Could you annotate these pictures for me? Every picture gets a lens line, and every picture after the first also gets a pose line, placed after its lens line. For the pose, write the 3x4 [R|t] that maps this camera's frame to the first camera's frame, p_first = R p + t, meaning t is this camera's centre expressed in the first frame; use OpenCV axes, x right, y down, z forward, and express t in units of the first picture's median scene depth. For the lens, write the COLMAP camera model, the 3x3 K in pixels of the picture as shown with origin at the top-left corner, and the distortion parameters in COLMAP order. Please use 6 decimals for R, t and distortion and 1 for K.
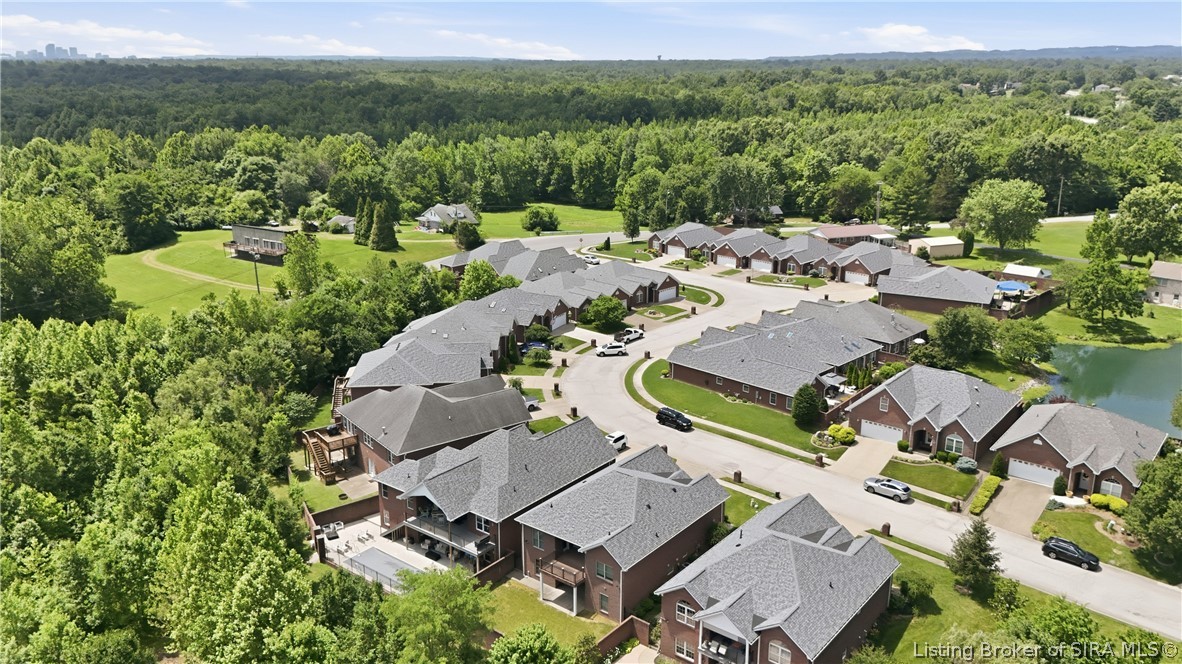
lens RADIAL K [[914.3, 0, 591.0], [0, 914.3, 332.0], [0, 0, 1]] dist [0.121487, -0.319585]
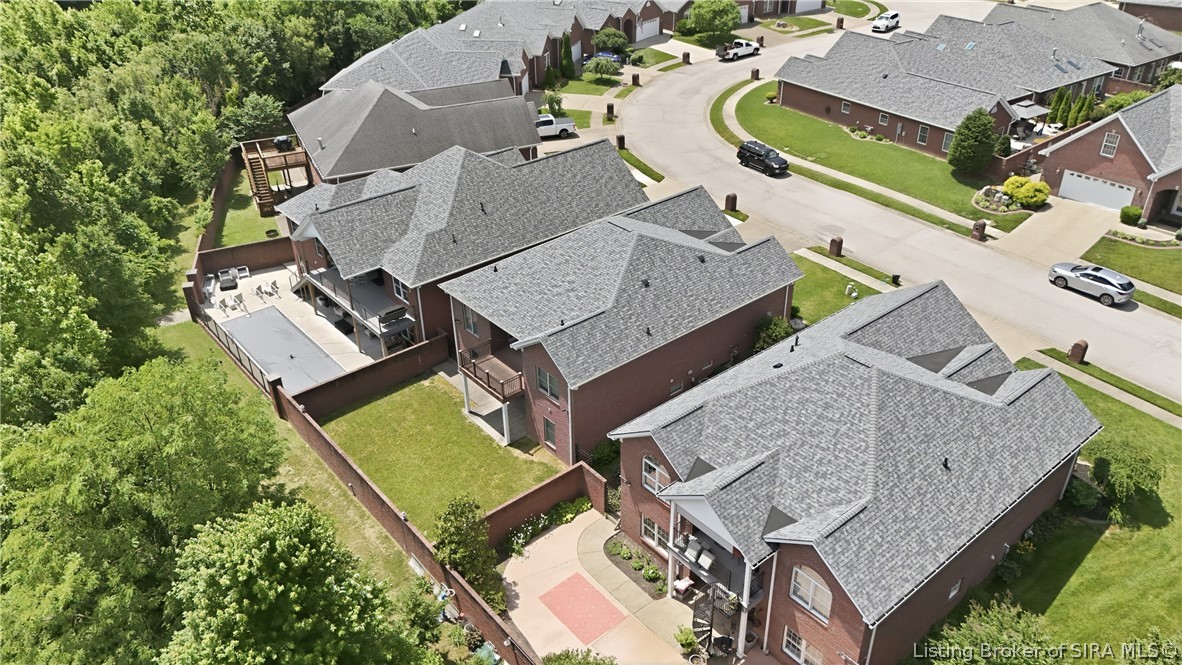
lens RADIAL K [[867.6, 0, 591.0], [0, 867.6, 332.5], [0, 0, 1]] dist [0.084712, -0.097119]
pose [[0.979183, 0.090529, -0.181675, 0.102278], [-0.040753, 0.964489, 0.260961, 0.060185], [0.198848, -0.248125, 0.948100, 0.357270]]
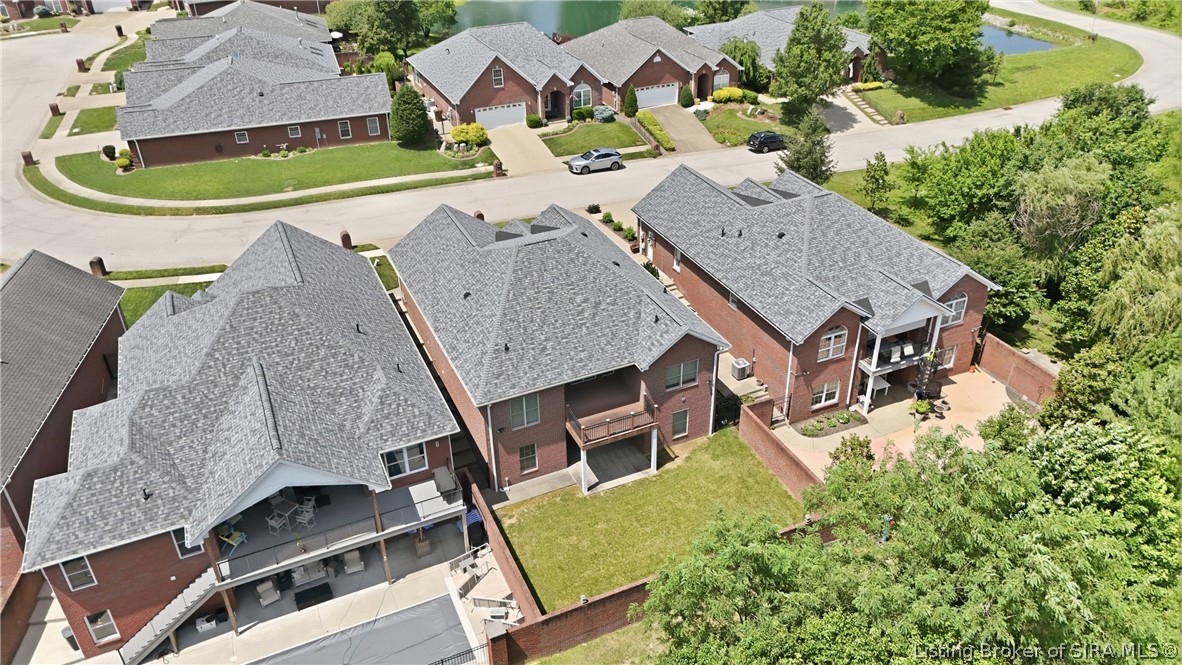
lens RADIAL K [[867.6, 0, 591.0], [0, 867.6, 332.5], [0, 0, 1]] dist [0.084712, -0.097119]
pose [[0.458826, -0.473129, 0.752082, -0.309662], [0.269242, 0.880675, 0.389768, 0.000438], [-0.846751, 0.023657, 0.531463, 0.550061]]
